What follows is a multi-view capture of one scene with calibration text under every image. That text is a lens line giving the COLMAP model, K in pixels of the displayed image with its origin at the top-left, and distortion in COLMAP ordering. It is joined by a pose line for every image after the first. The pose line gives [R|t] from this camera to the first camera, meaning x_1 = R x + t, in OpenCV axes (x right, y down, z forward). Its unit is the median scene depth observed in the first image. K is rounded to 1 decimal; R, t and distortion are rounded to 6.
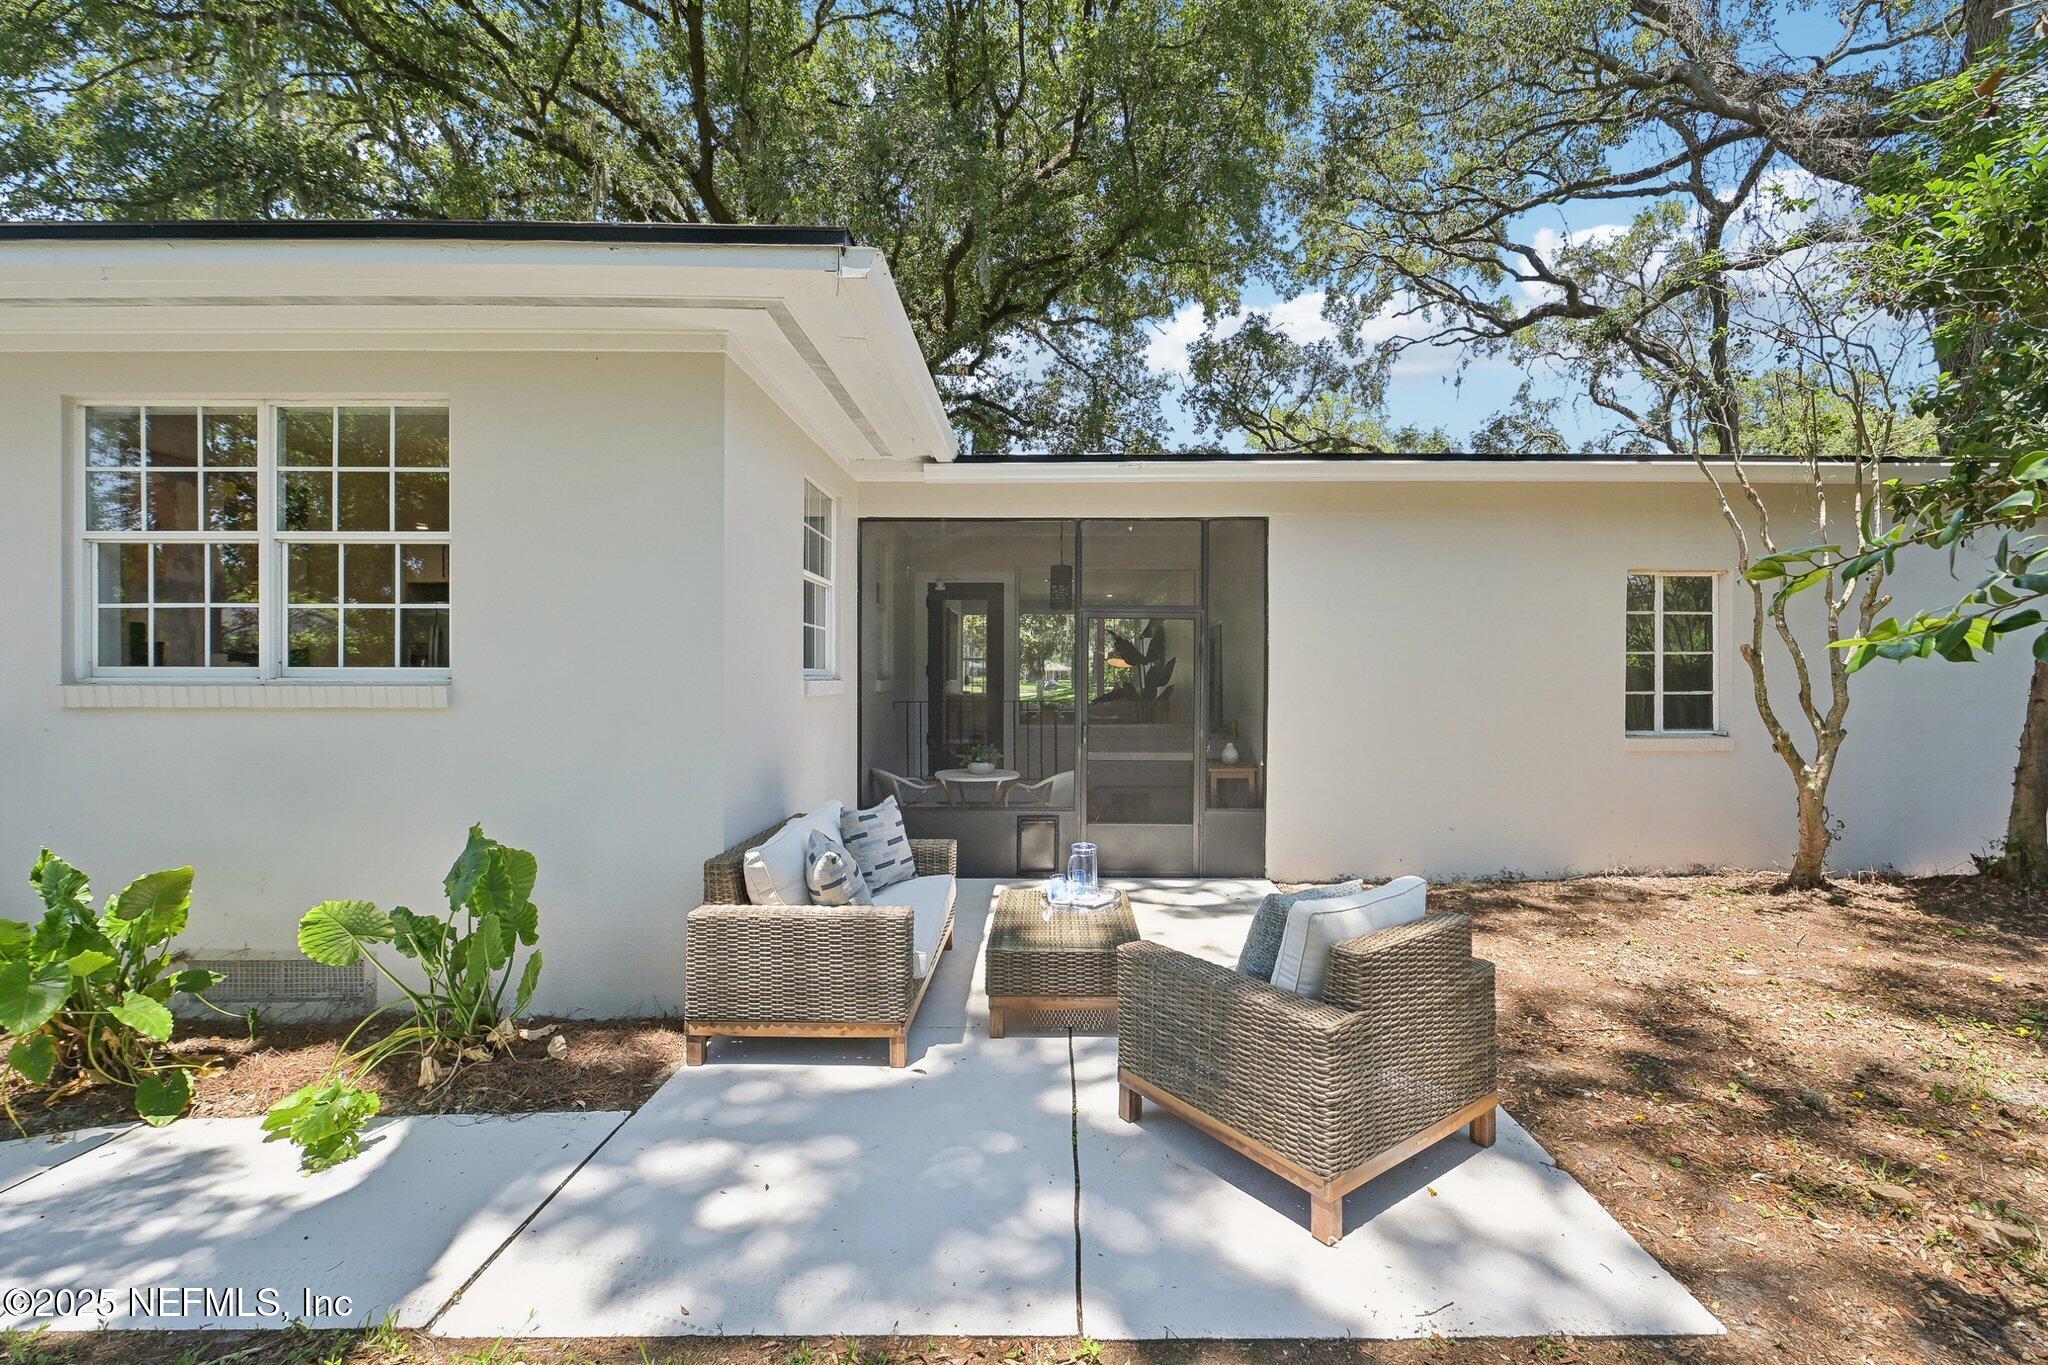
lens RADIAL K [[883.6, 0, 1044.6], [0, 883.6, 684.6], [0, 0, 1]] dist [-0.000169, 0.000408]
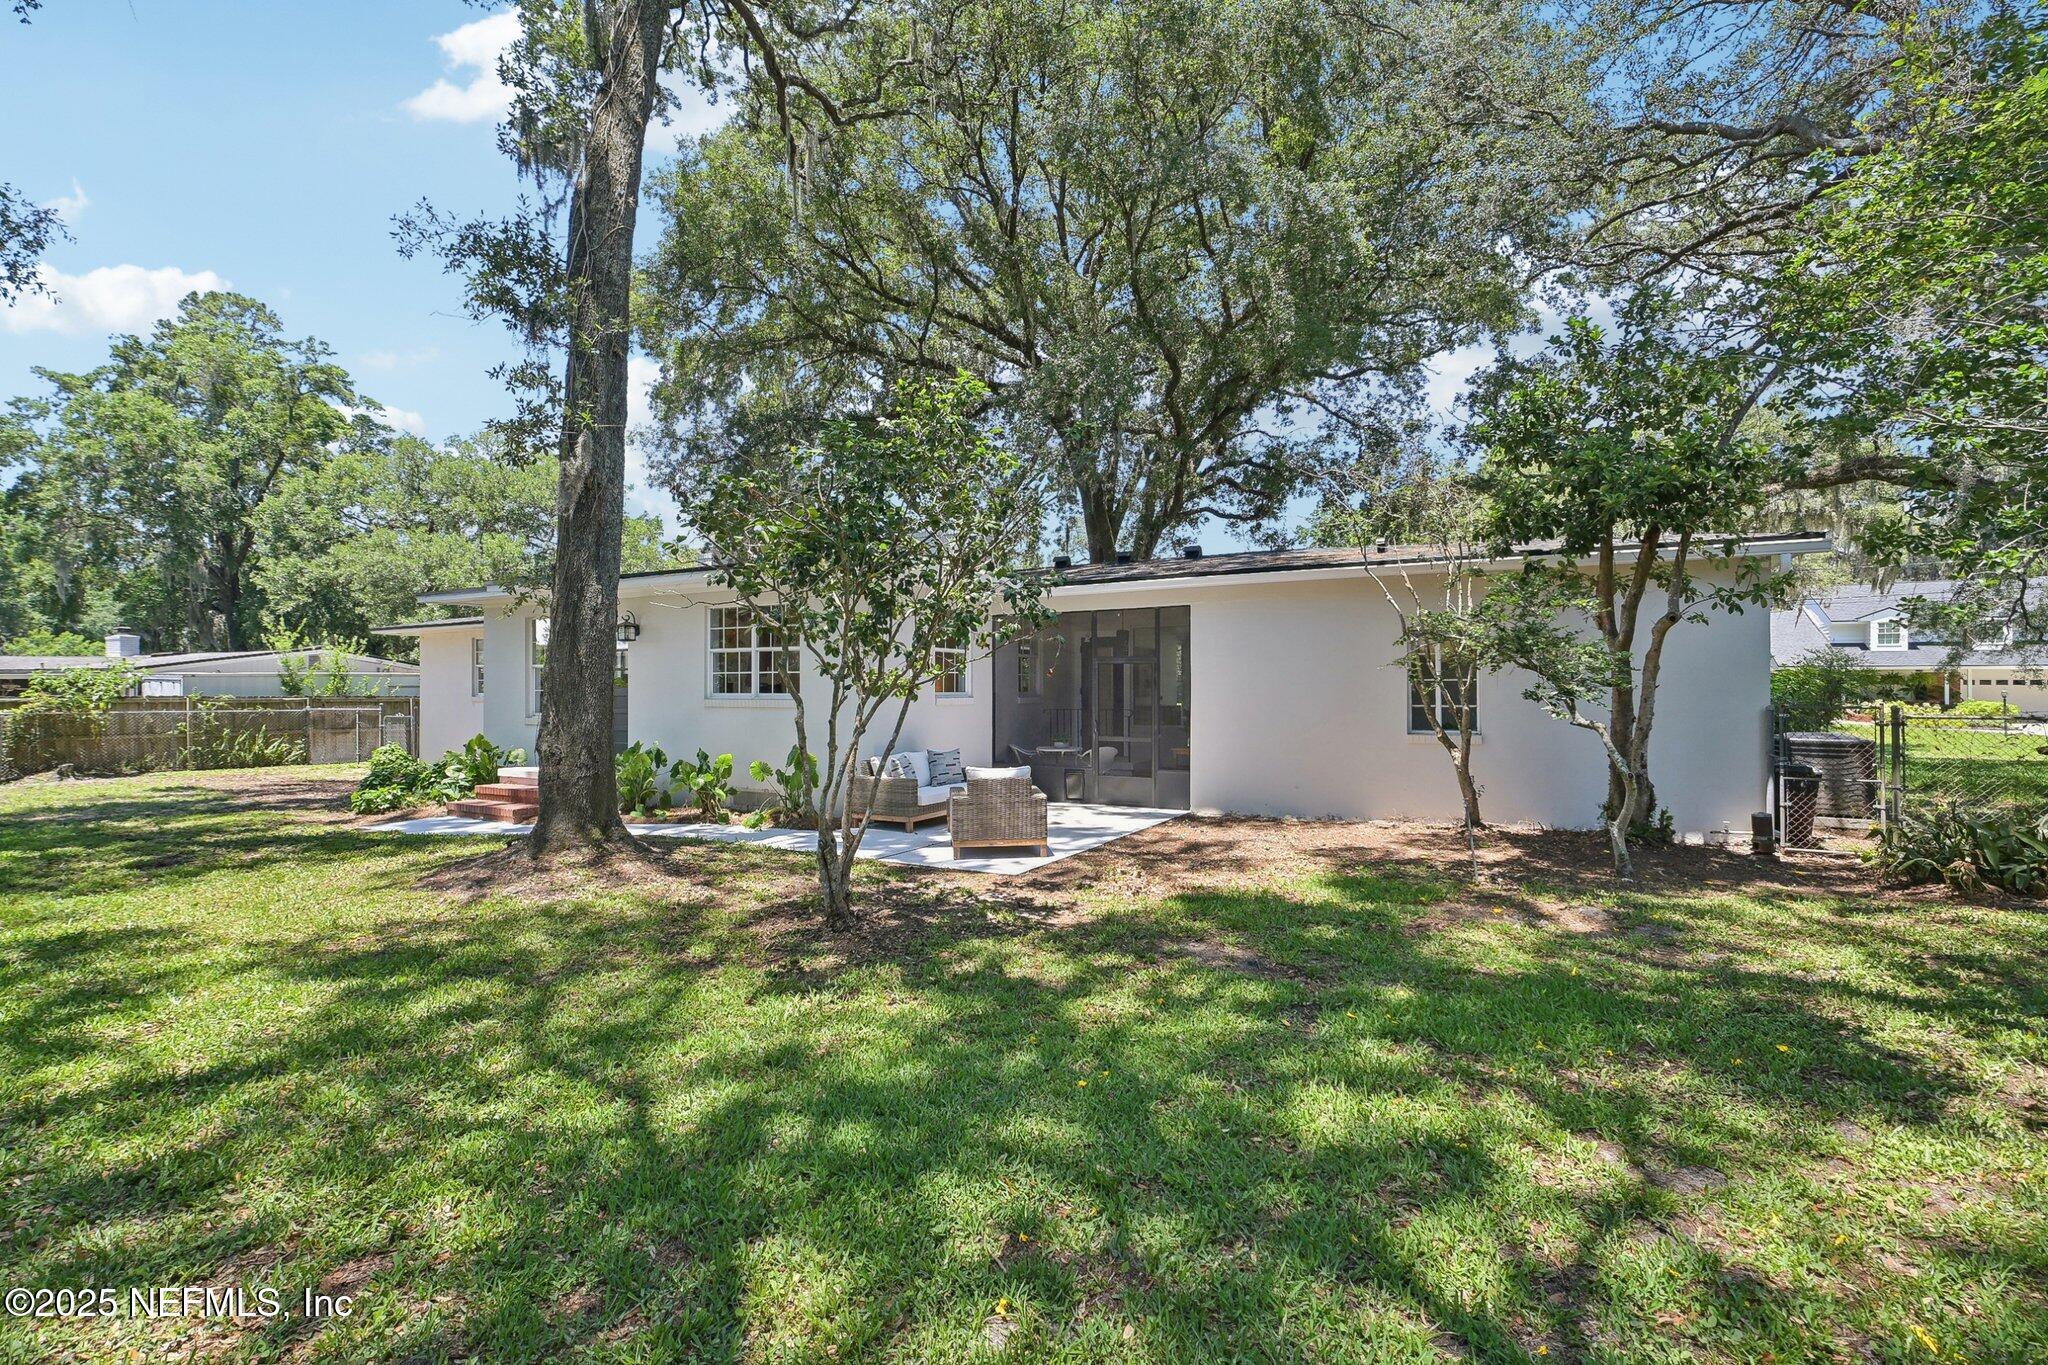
lens RADIAL K [[926.9, 0, 1044.5], [0, 926.9, 679.3], [0, 0, 1]] dist [0.013402, -0.001122]
pose [[0.880780, -0.008857, -0.473442, 0.266169], [-0.001598, 0.999764, -0.021676, -0.000059], [0.473522, 0.019848, 0.880558, -0.234355]]
